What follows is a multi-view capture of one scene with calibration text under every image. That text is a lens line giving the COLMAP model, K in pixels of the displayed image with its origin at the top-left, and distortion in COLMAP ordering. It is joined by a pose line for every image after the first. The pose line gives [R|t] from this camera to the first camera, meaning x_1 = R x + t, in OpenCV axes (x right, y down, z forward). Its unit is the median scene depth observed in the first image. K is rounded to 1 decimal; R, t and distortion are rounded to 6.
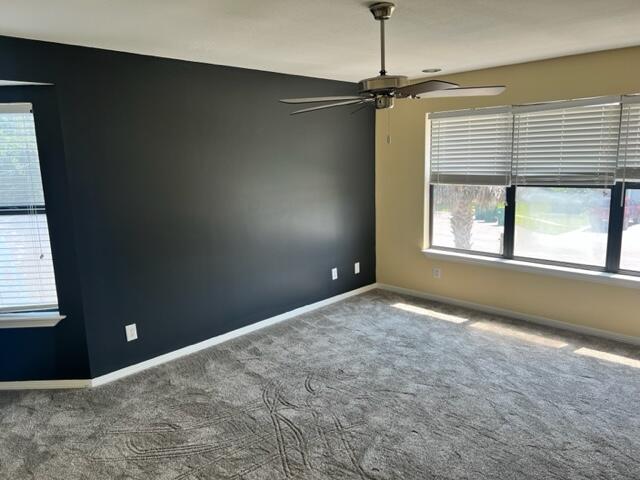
lens RADIAL K [[485.6, 0, 320.0], [0, 485.6, 240.0], [0, 0, 1]] dist [0.048762, -0.052223]
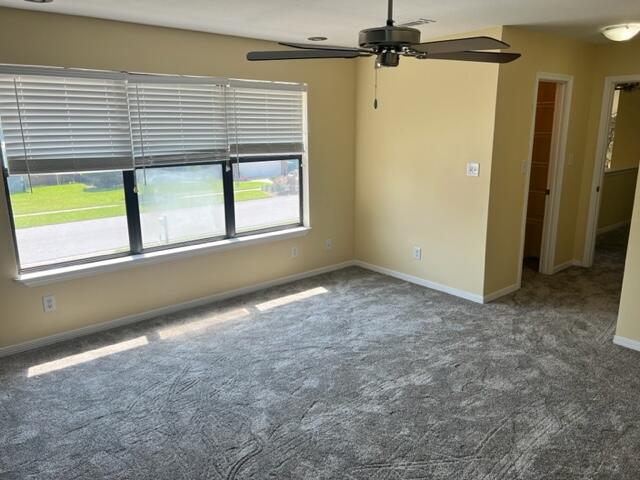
lens RADIAL K [[485.6, 0, 320.0], [0, 485.6, 240.0], [0, 0, 1]] dist [0.048762, -0.052223]
pose [[0.086874, -0.198401, 0.976263, -0.479204], [0.180989, 0.966803, 0.180374, -0.093849], [-0.979641, 0.161023, 0.119898, 0.658404]]
